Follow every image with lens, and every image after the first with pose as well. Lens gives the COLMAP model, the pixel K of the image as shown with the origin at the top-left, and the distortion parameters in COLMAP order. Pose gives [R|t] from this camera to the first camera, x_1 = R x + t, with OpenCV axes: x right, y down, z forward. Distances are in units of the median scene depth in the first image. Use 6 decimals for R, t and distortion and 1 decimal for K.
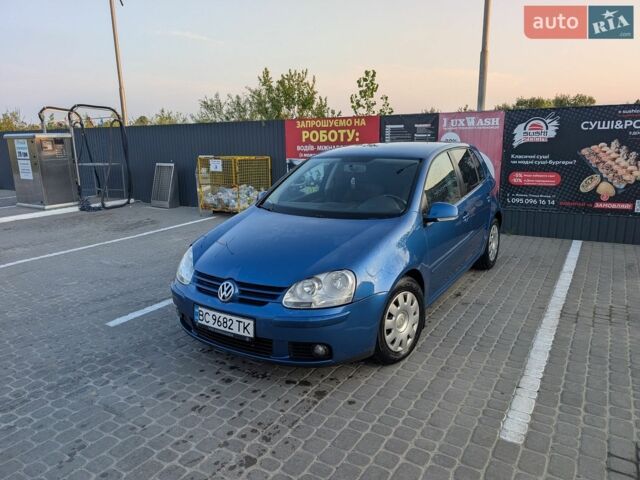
lens RADIAL K [[461.5, 0, 320.4], [0, 461.5, 239.9], [0, 0, 1]] dist [0.006224, 0.002454]
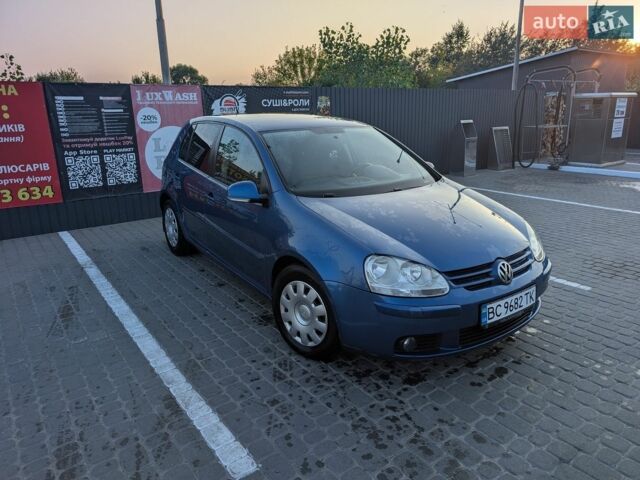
lens RADIAL K [[461.5, 0, 320.5], [0, 461.5, 238.8], [0, 0, 1]] dist [0.006224, 0.002454]
pose [[0.379448, -0.236166, 0.894564, -0.821446], [0.212334, 0.963295, 0.164245, -0.124661], [-0.900519, 0.127624, 0.415666, 0.695389]]
